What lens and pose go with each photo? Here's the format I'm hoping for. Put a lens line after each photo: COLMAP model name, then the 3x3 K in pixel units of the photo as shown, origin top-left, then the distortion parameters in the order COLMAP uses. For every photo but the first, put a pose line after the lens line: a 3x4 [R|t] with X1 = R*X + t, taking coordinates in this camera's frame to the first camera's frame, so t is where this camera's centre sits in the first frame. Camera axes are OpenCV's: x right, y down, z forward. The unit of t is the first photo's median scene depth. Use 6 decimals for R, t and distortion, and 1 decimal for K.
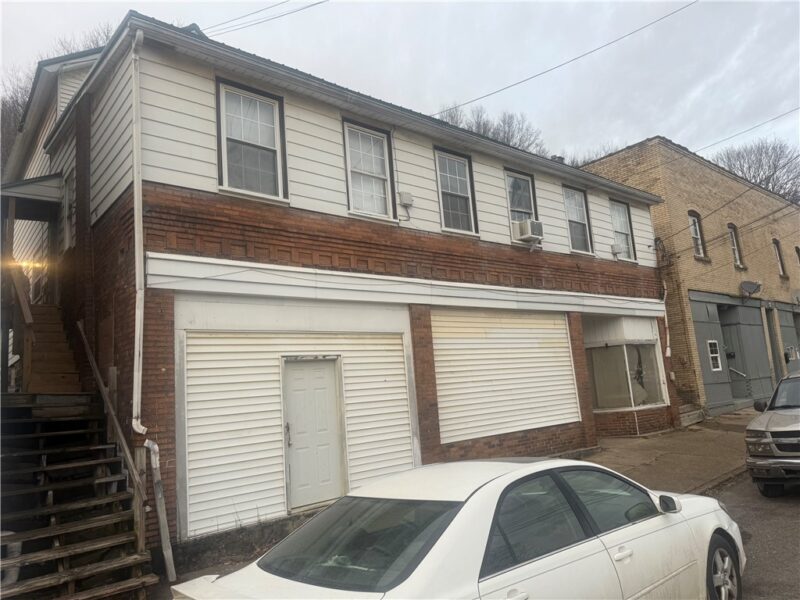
lens RADIAL K [[560.7, 0, 400.0], [0, 560.7, 300.0], [0, 0, 1]] dist [0.172681, -0.248867]
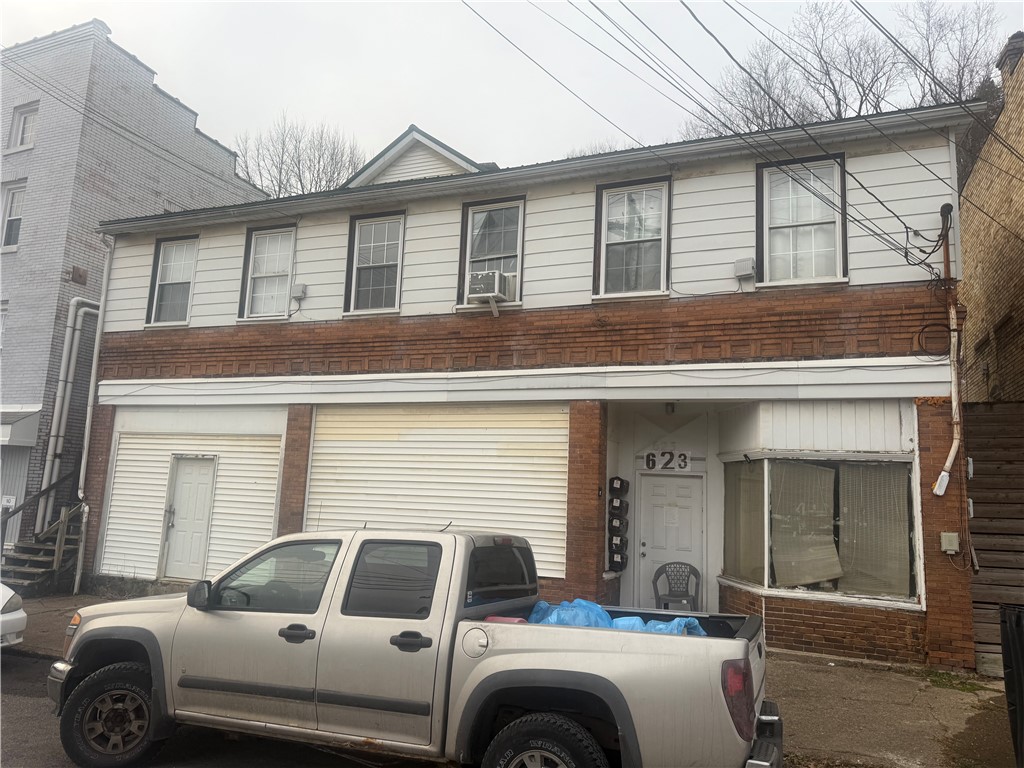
lens RADIAL K [[717.7, 0, 512.0], [0, 717.7, 384.0], [0, 0, 1]] dist [0.172681, -0.248867]
pose [[0.447612, -0.034869, -0.893548, 1.248940], [0.064291, 0.997908, -0.006736, 0.005484], [0.891914, -0.054432, 0.448917, 0.766471]]
